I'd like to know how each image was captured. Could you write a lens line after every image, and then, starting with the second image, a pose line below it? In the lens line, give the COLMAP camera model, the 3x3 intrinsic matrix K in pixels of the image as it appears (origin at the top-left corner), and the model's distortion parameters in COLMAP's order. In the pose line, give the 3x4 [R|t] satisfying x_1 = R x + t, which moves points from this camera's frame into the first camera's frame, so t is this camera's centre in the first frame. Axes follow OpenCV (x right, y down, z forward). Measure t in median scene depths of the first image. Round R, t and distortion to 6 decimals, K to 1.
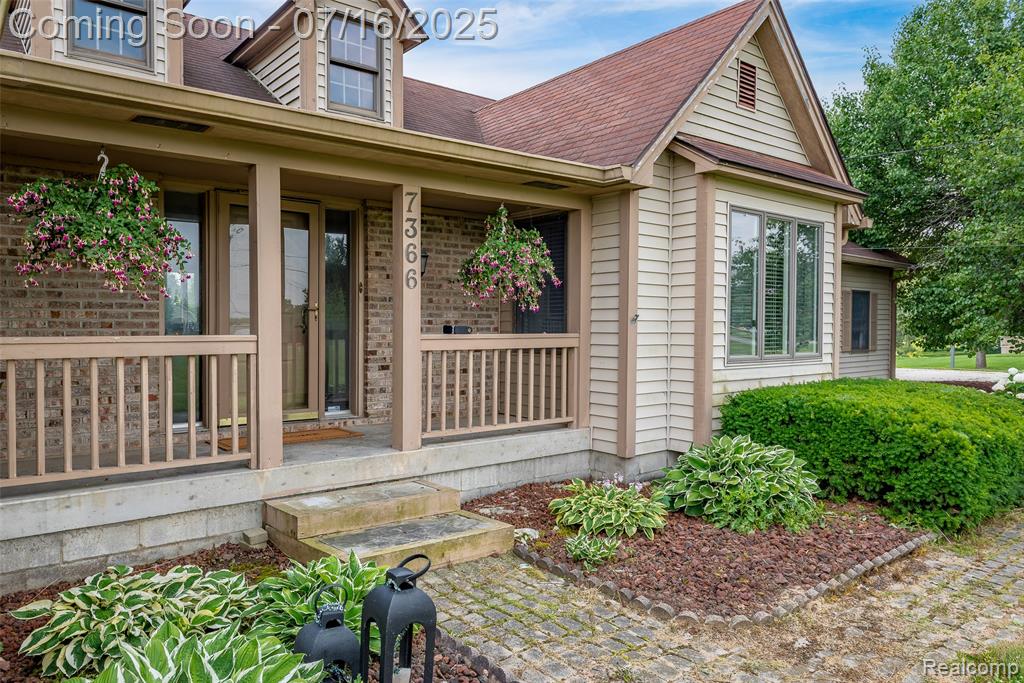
lens RADIAL K [[711.8, 0, 512.0], [0, 711.8, 341.5], [0, 0, 1]] dist [0.000249, -0.000049]
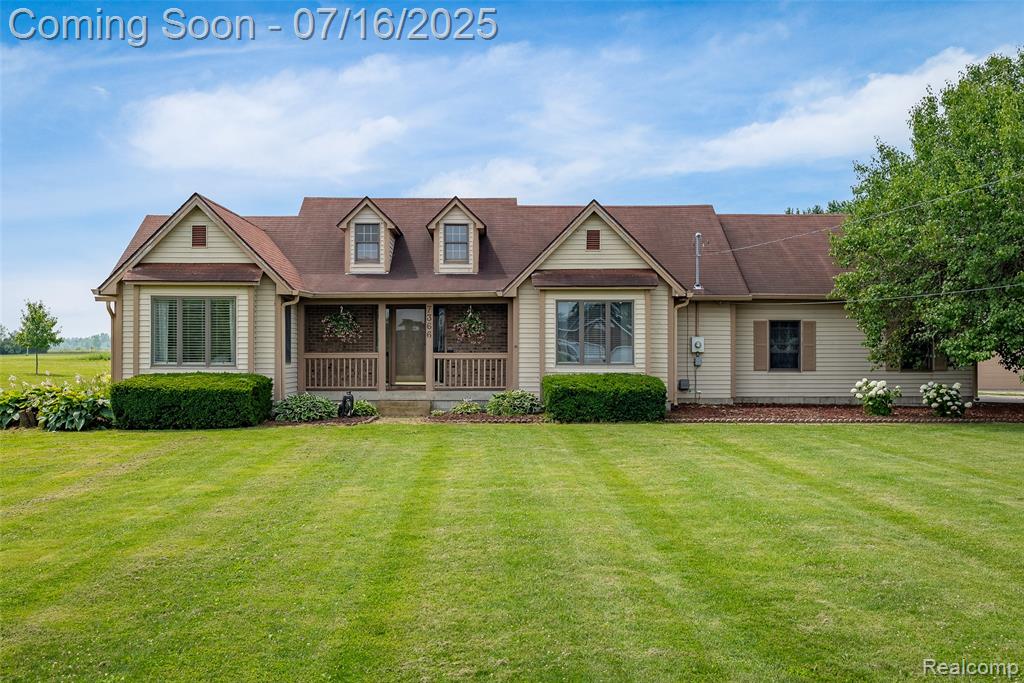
lens RADIAL K [[920.2, 0, 512.0], [0, 920.2, 341.5], [0, 0, 1]] dist [-0.000209, -0.000085]
pose [[0.786103, -0.006949, -0.618056, 2.309774], [-0.012454, 0.999556, -0.027079, 0.039089], [0.617970, 0.028984, 0.785667, -1.679567]]
